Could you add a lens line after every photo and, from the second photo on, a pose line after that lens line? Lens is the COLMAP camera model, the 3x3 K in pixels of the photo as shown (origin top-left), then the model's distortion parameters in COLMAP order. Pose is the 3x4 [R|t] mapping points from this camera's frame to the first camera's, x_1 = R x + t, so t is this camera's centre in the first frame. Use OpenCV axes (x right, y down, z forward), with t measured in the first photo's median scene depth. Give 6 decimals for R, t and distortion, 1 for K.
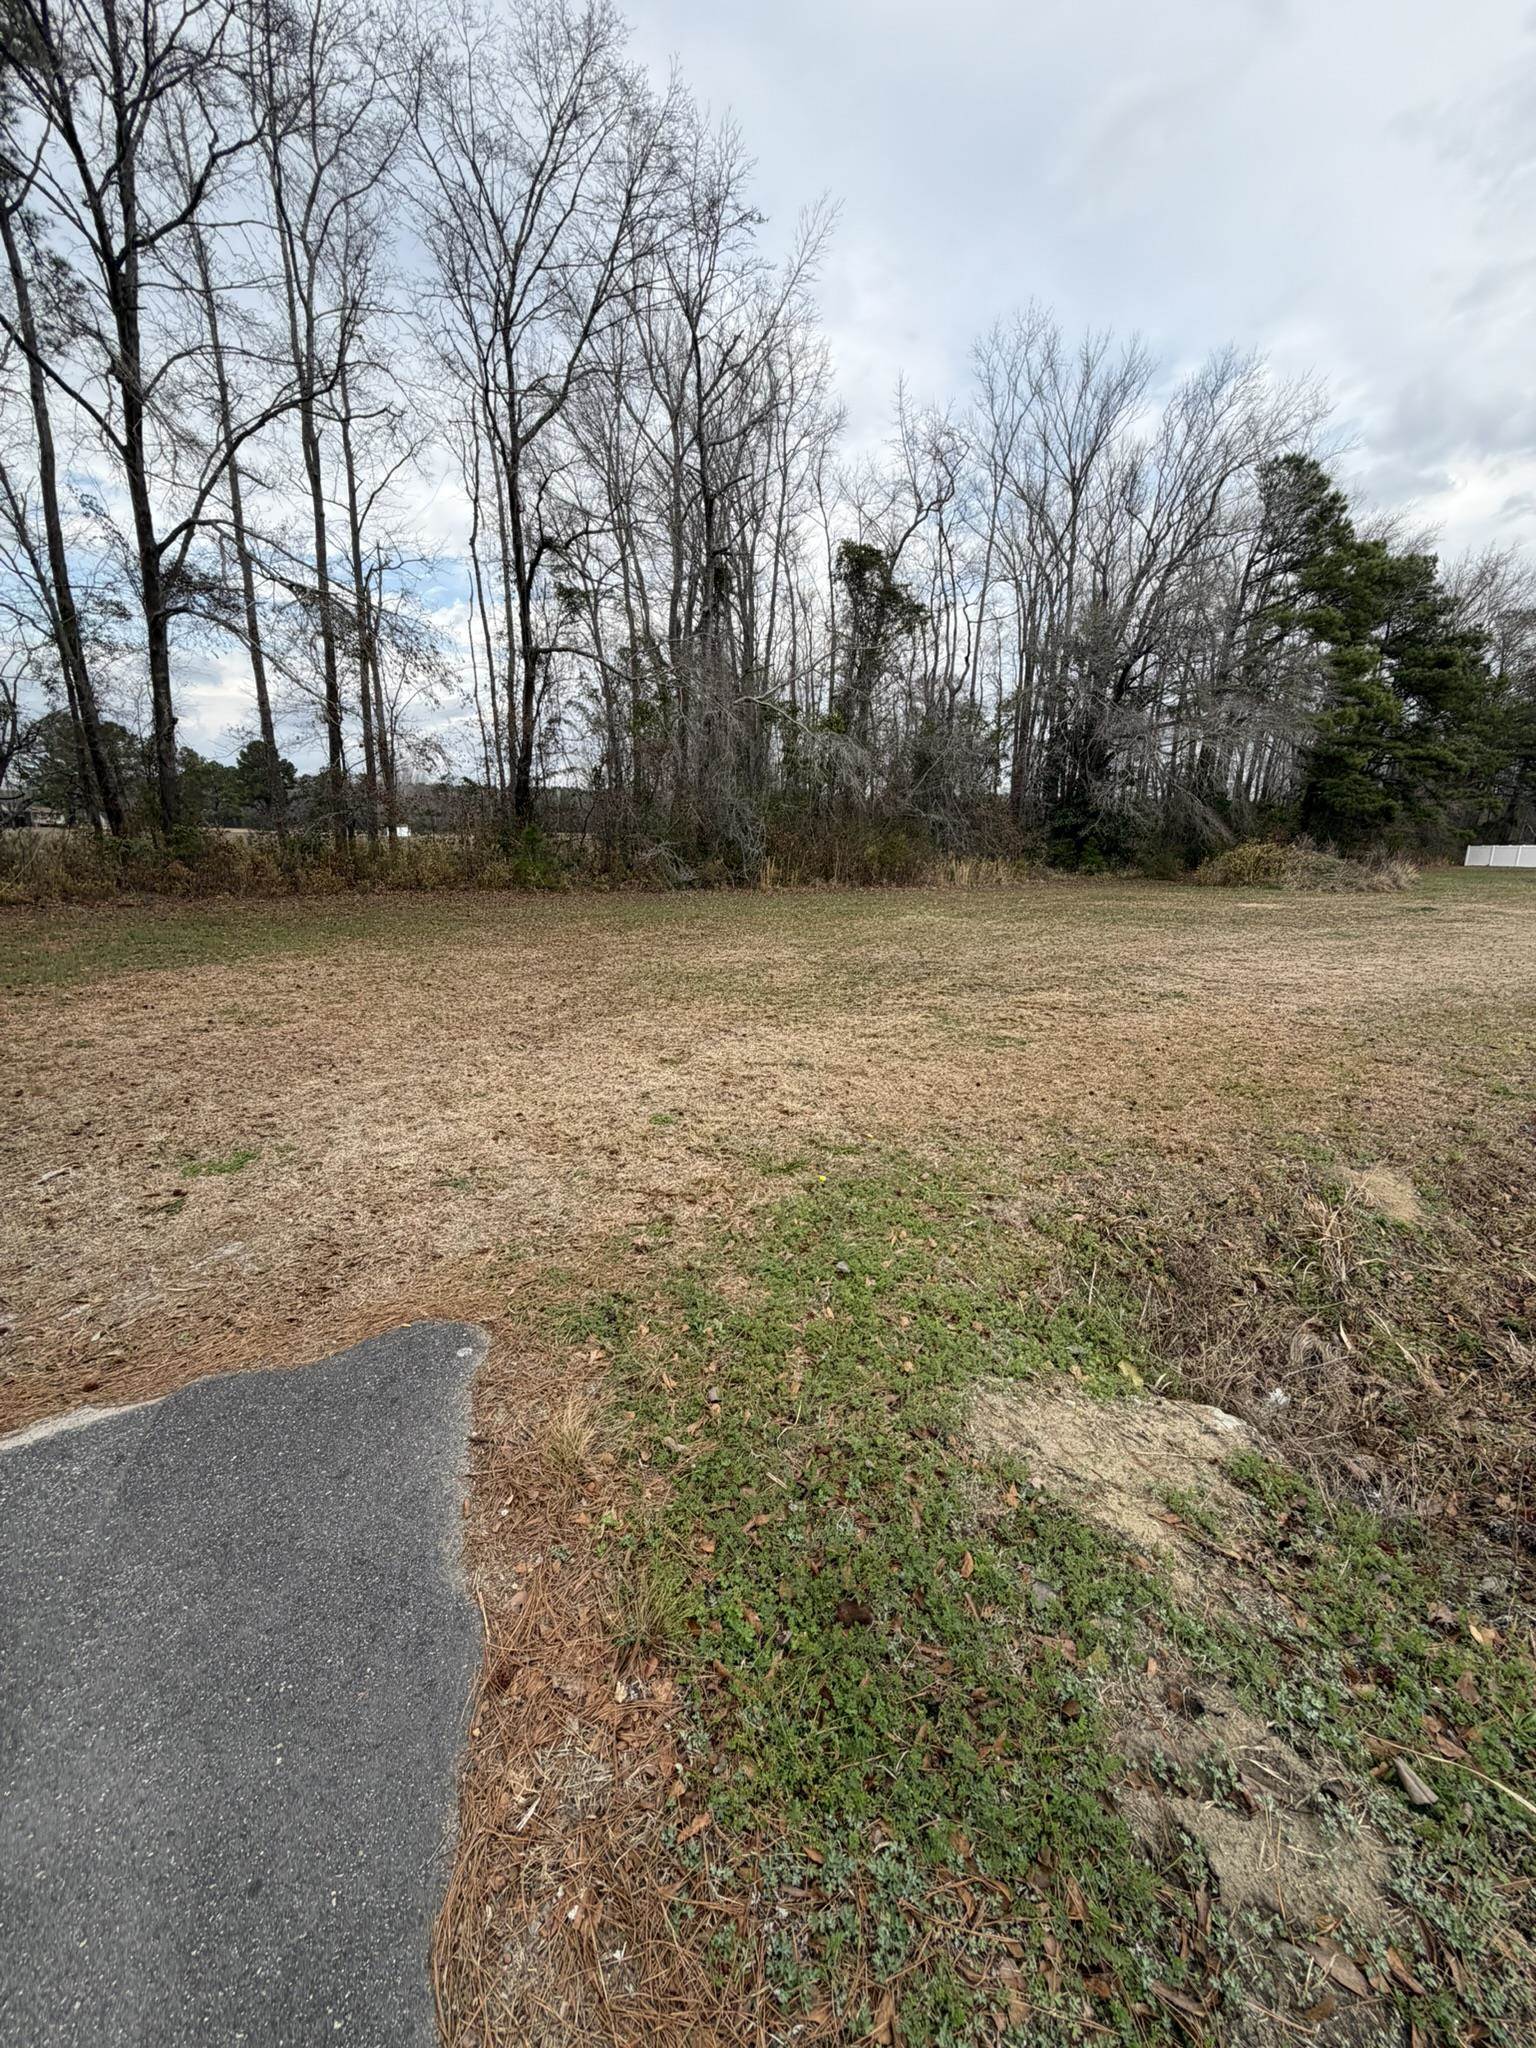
lens RADIAL K [[813.7, 0, 768.0], [0, 813.7, 1024.0], [0, 0, 1]] dist [-0.000897, 0.000569]
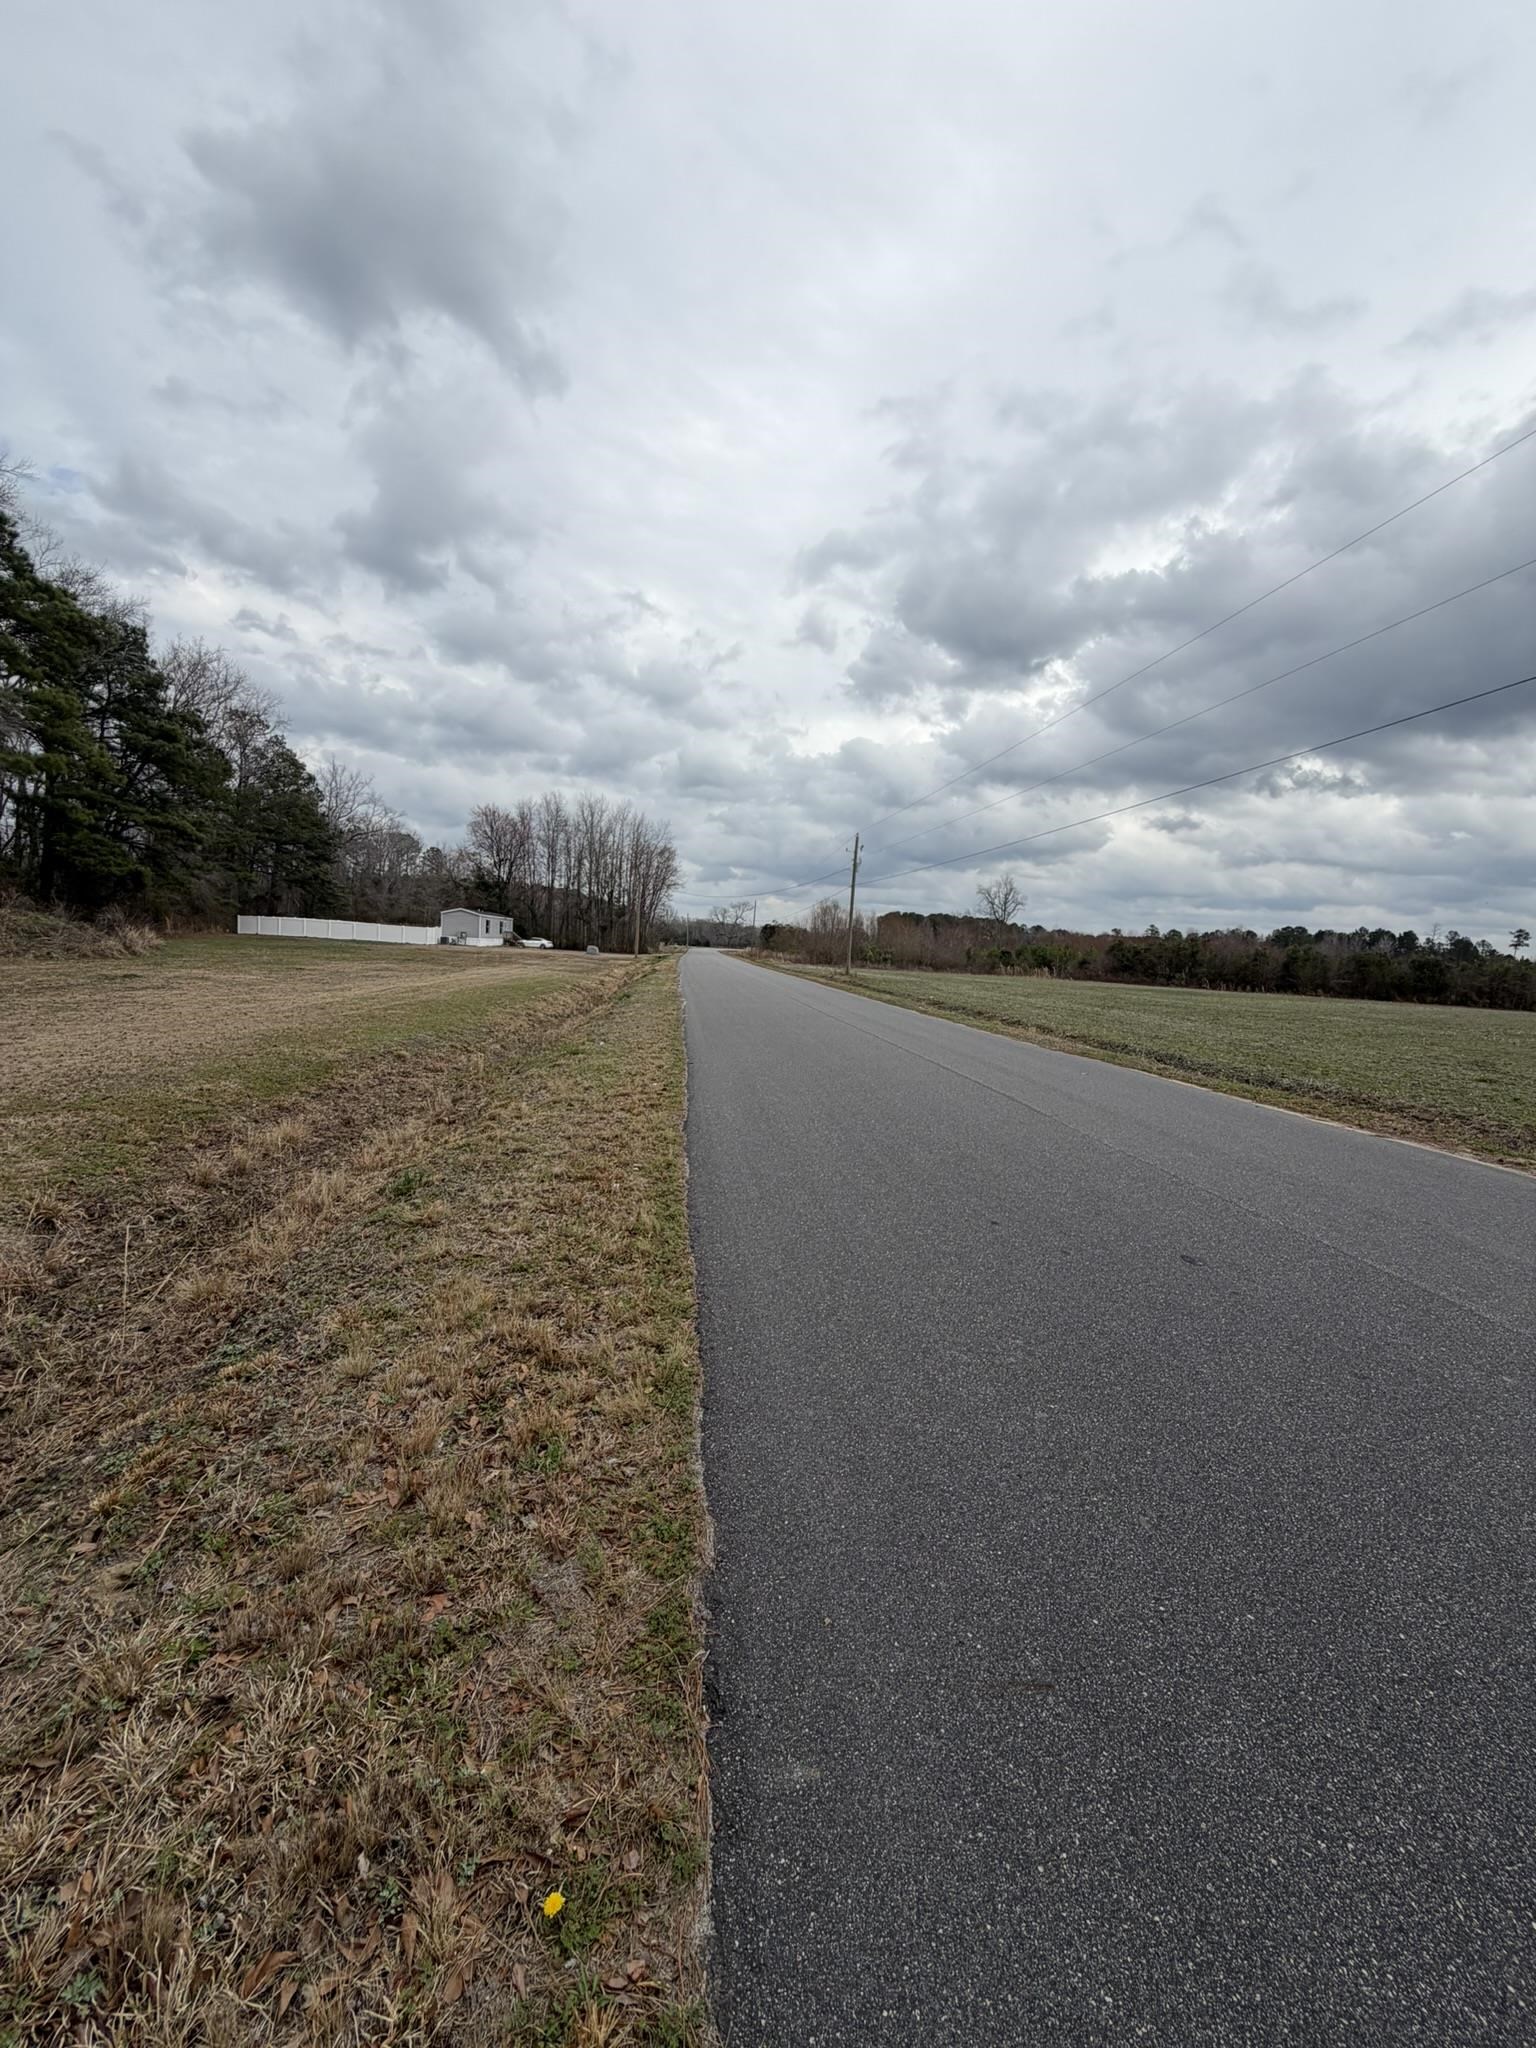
lens RADIAL K [[825.8, 0, 768.0], [0, 825.8, 1024.0], [0, 0, 1]] dist [0.000417, 0.000197]
pose [[0.320566, -0.080189, 0.943826, 0.334810], [0.156644, 0.987179, 0.030669, -0.000787], [-0.934184, 0.138014, 0.329017, 0.014707]]
